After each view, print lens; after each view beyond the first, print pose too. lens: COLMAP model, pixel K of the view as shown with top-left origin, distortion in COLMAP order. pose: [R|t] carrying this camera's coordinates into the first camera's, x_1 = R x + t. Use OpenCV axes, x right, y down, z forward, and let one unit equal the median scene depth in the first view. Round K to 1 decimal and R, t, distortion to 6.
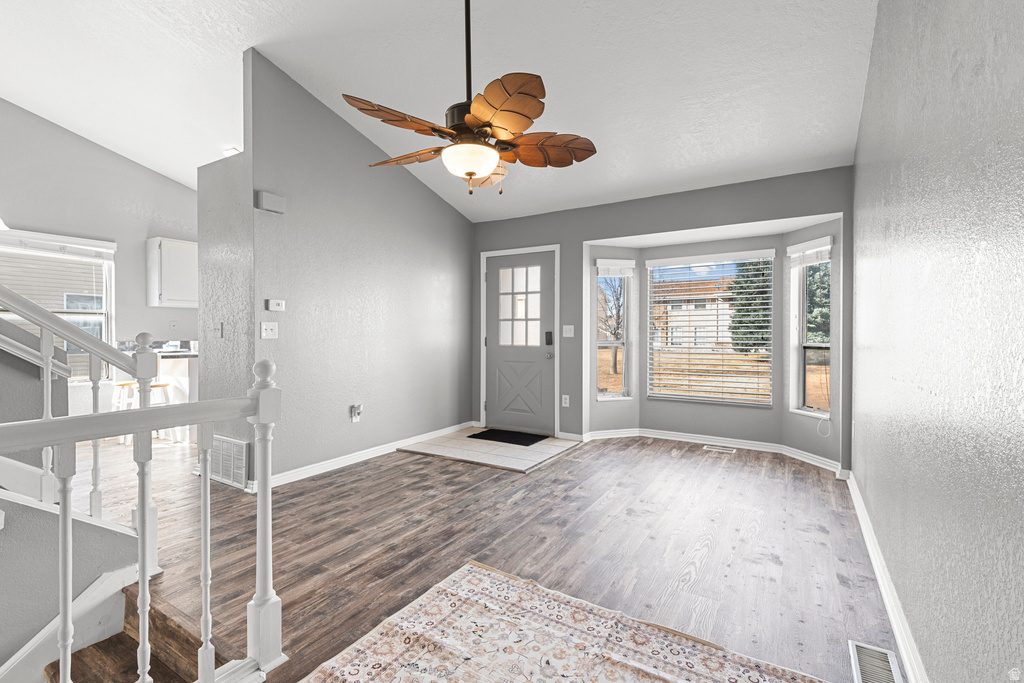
lens RADIAL K [[456.5, 0, 512.0], [0, 456.5, 341.5], [0, 0, 1]] dist [0.000496, 0.000017]
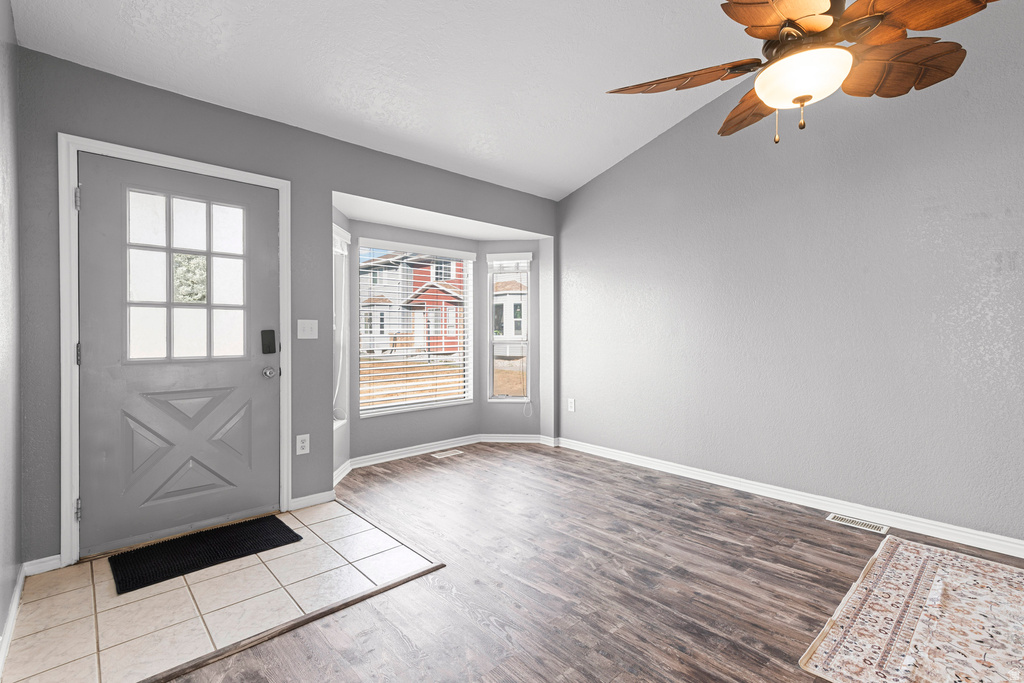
lens RADIAL K [[470.3, 0, 509.4], [0, 470.3, 338.3], [0, 0, 1]] dist [0.001732, 0.001025]
pose [[0.265598, -0.011873, 0.964011, -0.396330], [0.019849, 0.999780, 0.006844, -0.009034], [-0.963879, 0.017317, 0.265776, 0.549989]]
